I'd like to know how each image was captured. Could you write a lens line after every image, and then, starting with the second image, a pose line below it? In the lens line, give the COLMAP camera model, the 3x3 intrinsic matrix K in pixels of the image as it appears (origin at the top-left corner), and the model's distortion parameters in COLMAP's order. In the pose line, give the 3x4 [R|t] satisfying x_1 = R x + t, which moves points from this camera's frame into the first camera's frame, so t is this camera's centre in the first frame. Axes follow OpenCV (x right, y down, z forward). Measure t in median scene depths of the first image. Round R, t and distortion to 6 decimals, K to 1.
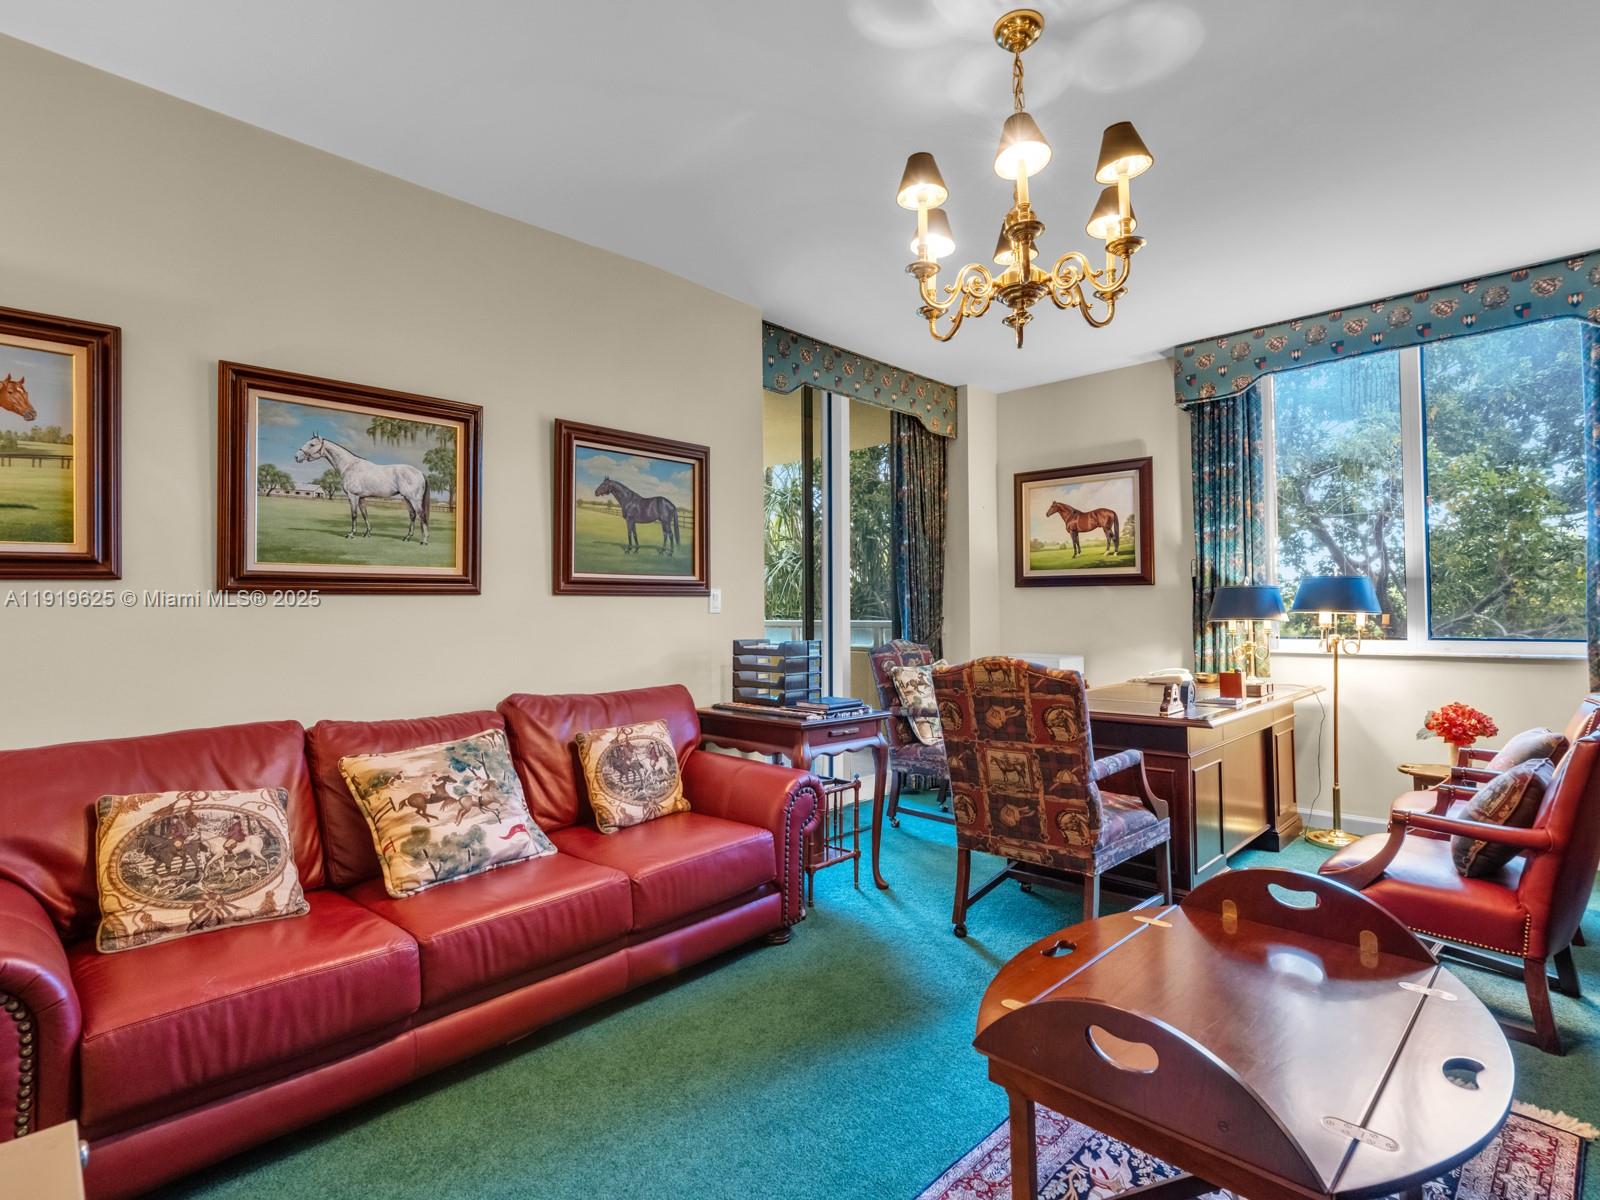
lens RADIAL K [[825.4, 0, 802.3], [0, 825.4, 584.3], [0, 0, 1]] dist [0.002697, -0.002210]
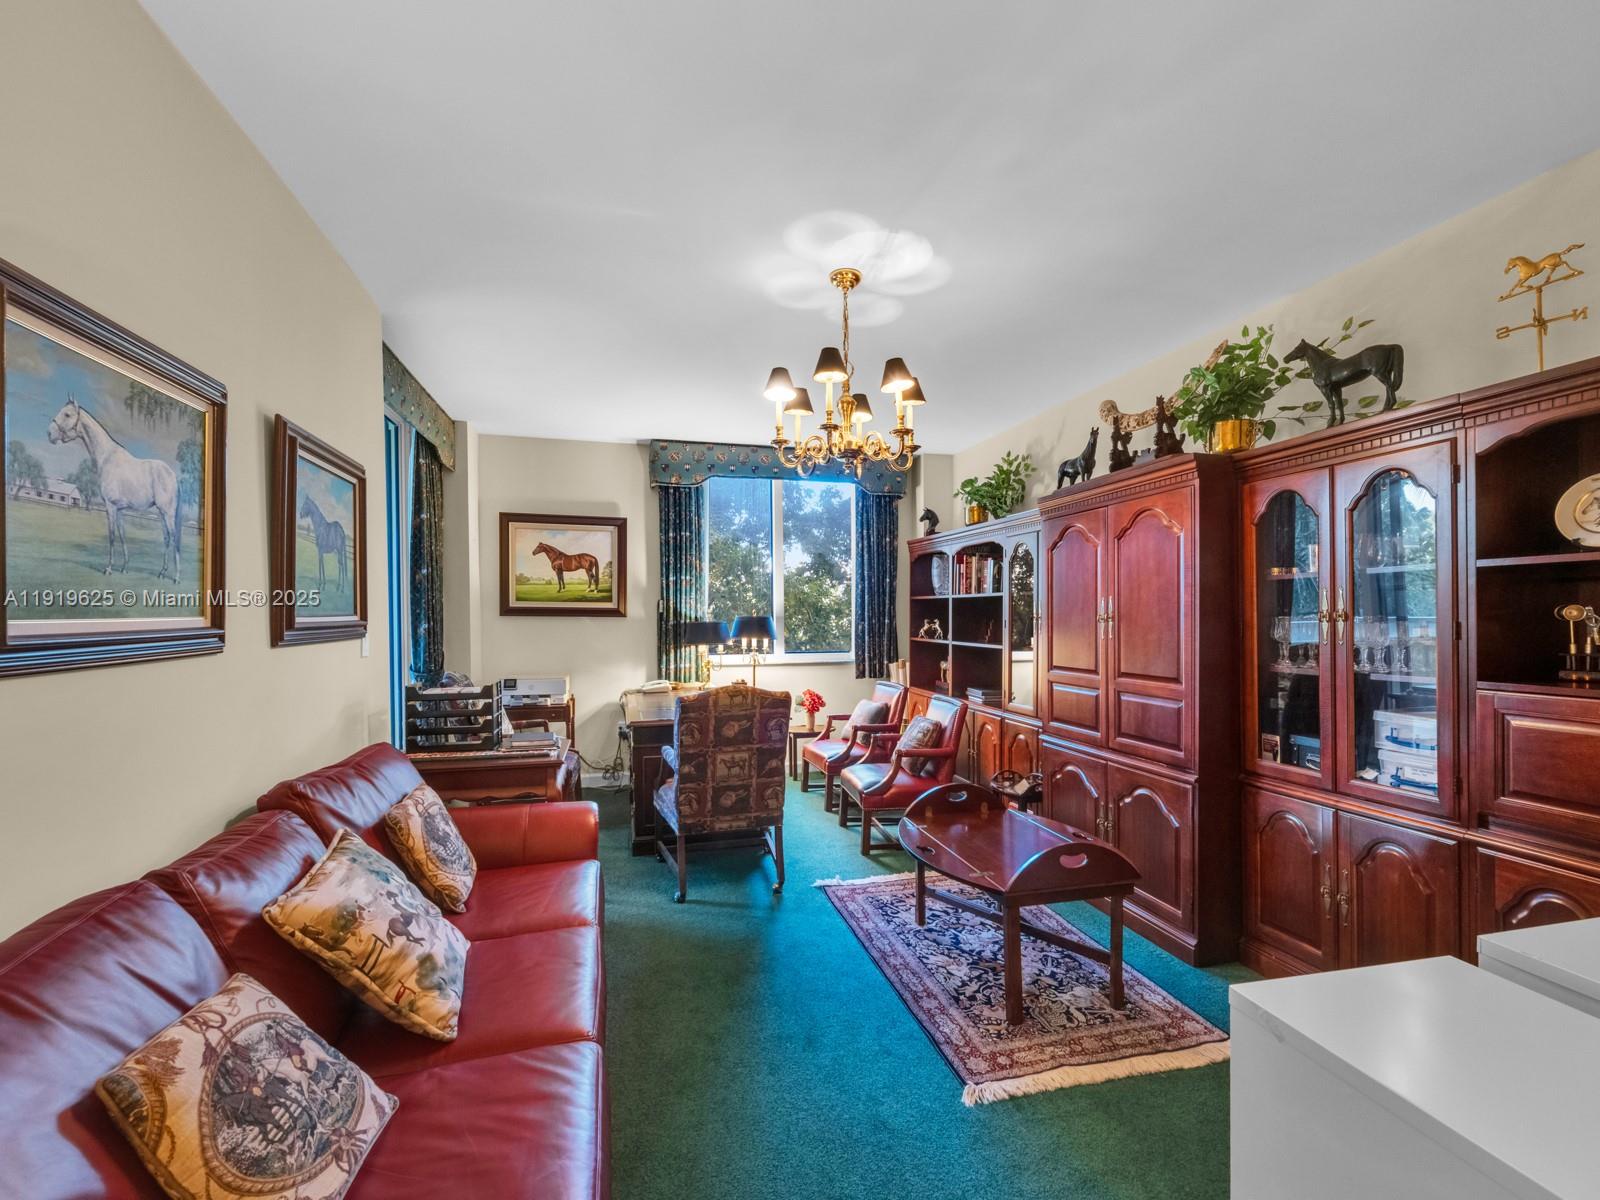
lens RADIAL K [[749.1, 0, 811.6], [0, 749.1, 616.1], [0, 0, 1]] dist [0.005888, -0.001297]
pose [[0.497224, 0.002670, 0.867618, -0.742652], [-0.035375, 0.999226, 0.017198, -0.051230], [-0.866901, -0.039243, 0.496933, 0.259183]]
